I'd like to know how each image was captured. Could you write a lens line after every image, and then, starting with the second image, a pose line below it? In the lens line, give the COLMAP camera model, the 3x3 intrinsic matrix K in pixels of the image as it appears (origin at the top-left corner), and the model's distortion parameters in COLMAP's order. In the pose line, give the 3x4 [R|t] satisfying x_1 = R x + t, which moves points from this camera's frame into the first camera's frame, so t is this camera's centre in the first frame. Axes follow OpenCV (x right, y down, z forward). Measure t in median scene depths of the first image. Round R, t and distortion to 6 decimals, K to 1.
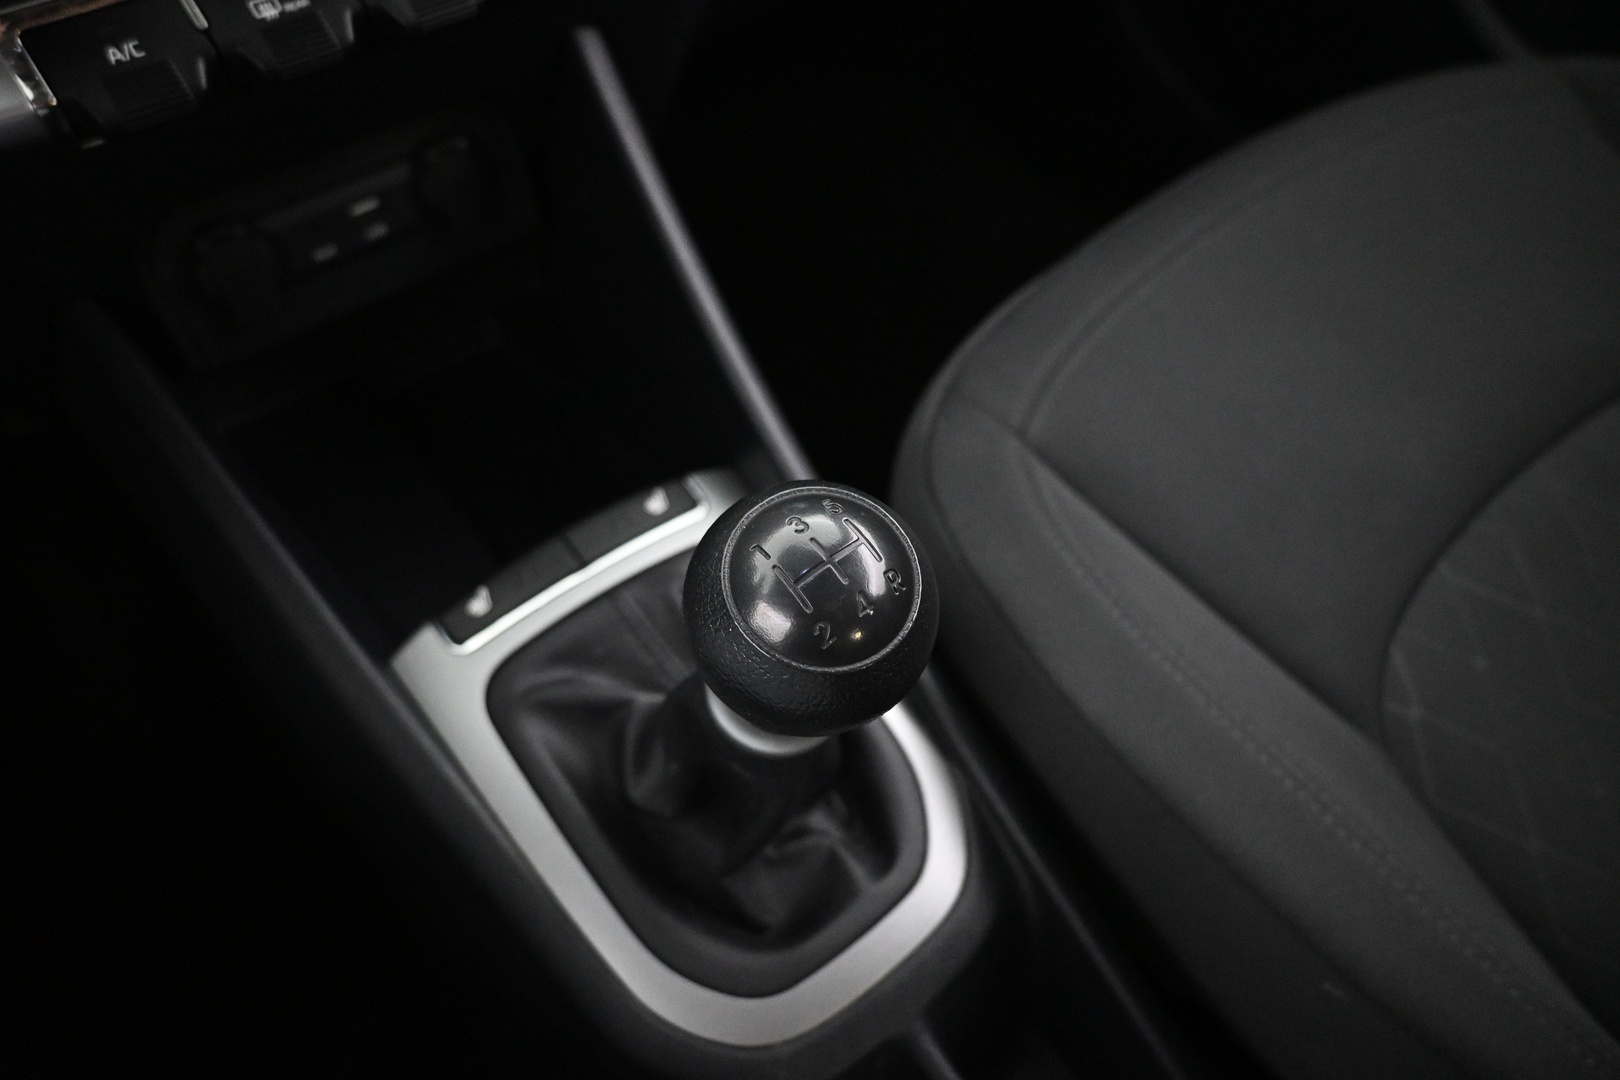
lens RADIAL K [[1056.6, 0, 810.0], [0, 1056.6, 540.0], [0, 0, 1]] dist [0.027771, -0.000030]
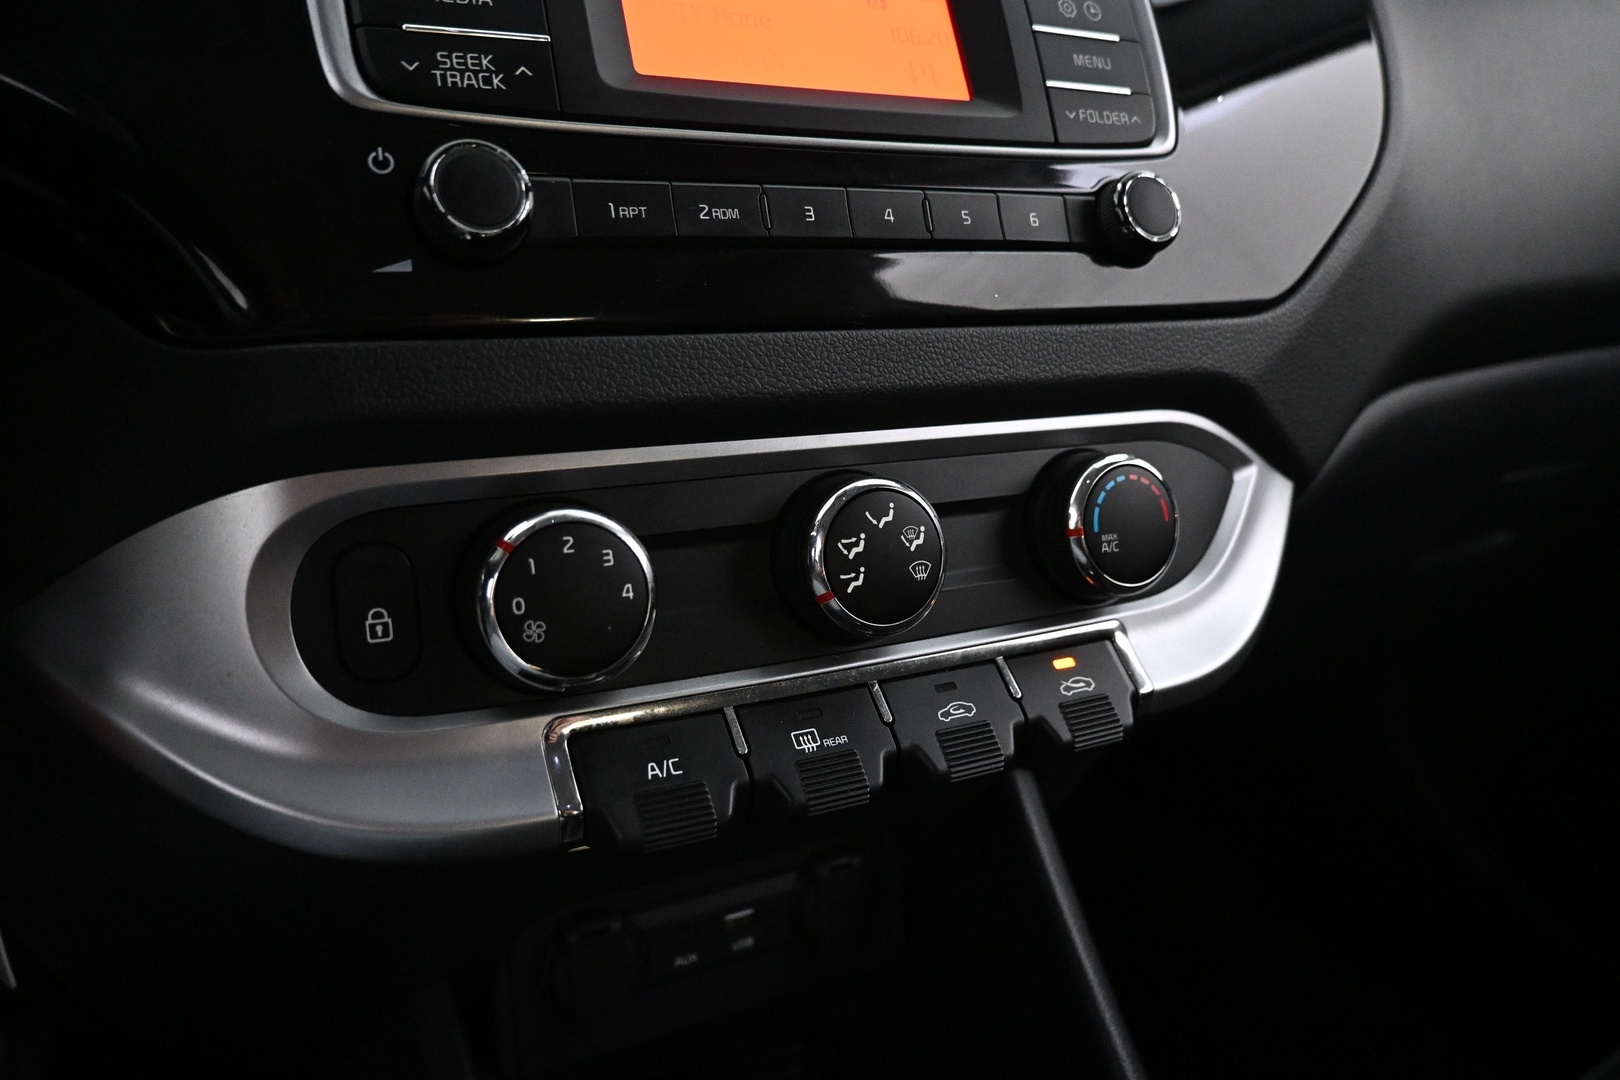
lens RADIAL K [[1069.9, 0, 810.0], [0, 1069.9, 540.0], [0, 0, 1]] dist [-0.006517, -0.001676]
pose [[0.980483, 0.113615, -0.160449, -0.288075], [-0.184817, 0.810958, -0.555148, -0.091583], [0.067044, 0.573968, 0.816129, 0.101620]]
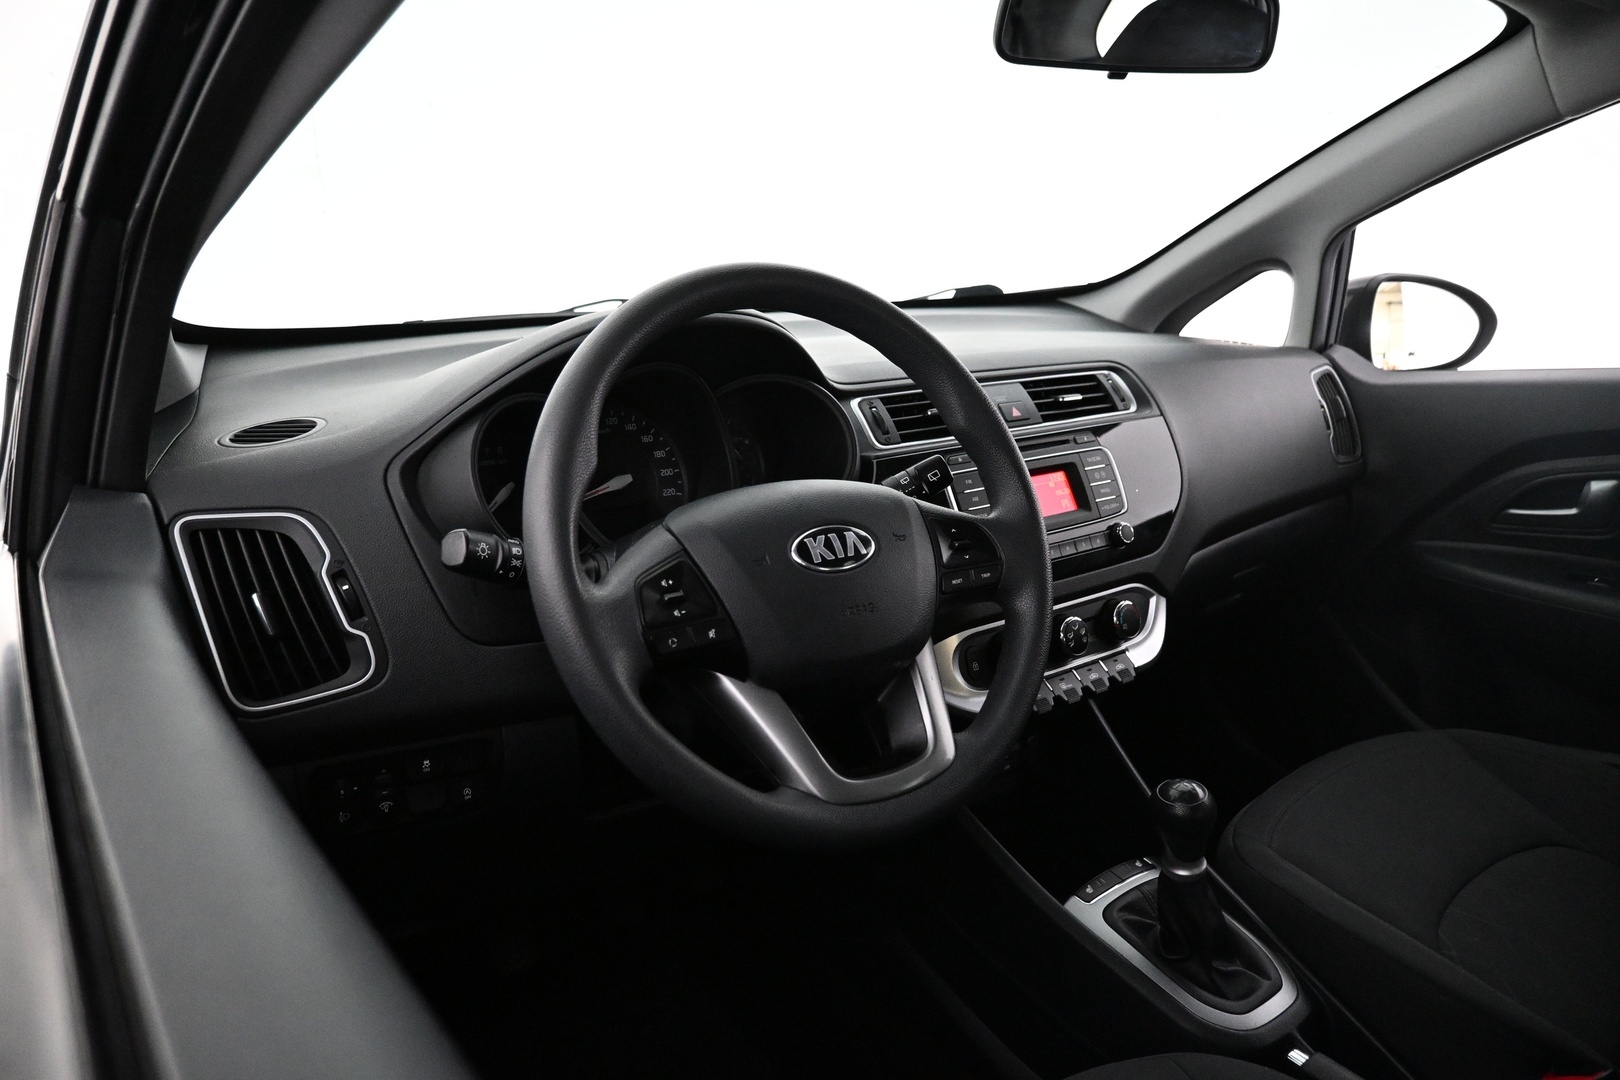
lens RADIAL K [[1121.9, 0, 810.0], [0, 1121.9, 540.0], [0, 0, 1]] dist [-0.007308, -0.001100]
pose [[0.999484, 0.030259, 0.010762, -1.088875], [-0.017661, 0.797742, -0.602740, 1.084596], [-0.026823, 0.602239, 0.797865, -1.771506]]
